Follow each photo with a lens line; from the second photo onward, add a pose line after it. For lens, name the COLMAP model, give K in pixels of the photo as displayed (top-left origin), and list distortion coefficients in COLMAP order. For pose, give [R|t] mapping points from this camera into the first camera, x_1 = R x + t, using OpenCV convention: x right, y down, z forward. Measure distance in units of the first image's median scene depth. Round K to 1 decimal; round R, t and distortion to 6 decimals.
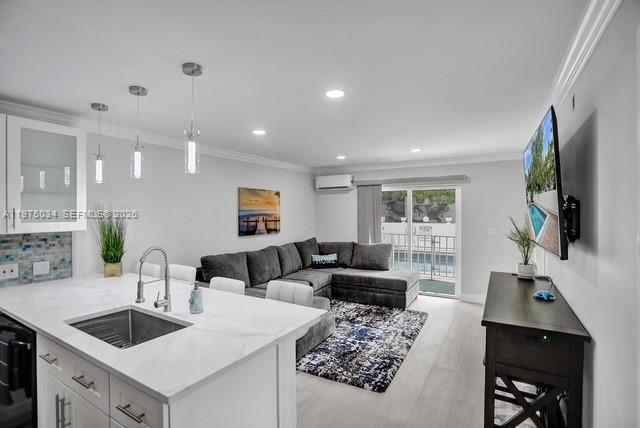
lens RADIAL K [[311.8, 0, 315.1], [0, 311.8, 212.3], [0, 0, 1]] dist [-0.035940, 0.000427]
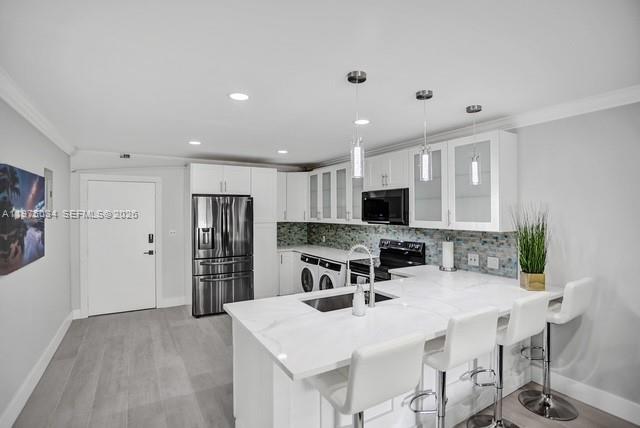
lens RADIAL K [[311.8, 0, 315.1], [0, 311.8, 212.3], [0, 0, 1]] dist [-0.035940, 0.000427]
pose [[-0.474754, 0.003571, -0.880111, 0.243674], [0.004991, 0.999987, 0.001365, -0.004459], [0.880104, -0.003745, -0.474765, 0.574705]]
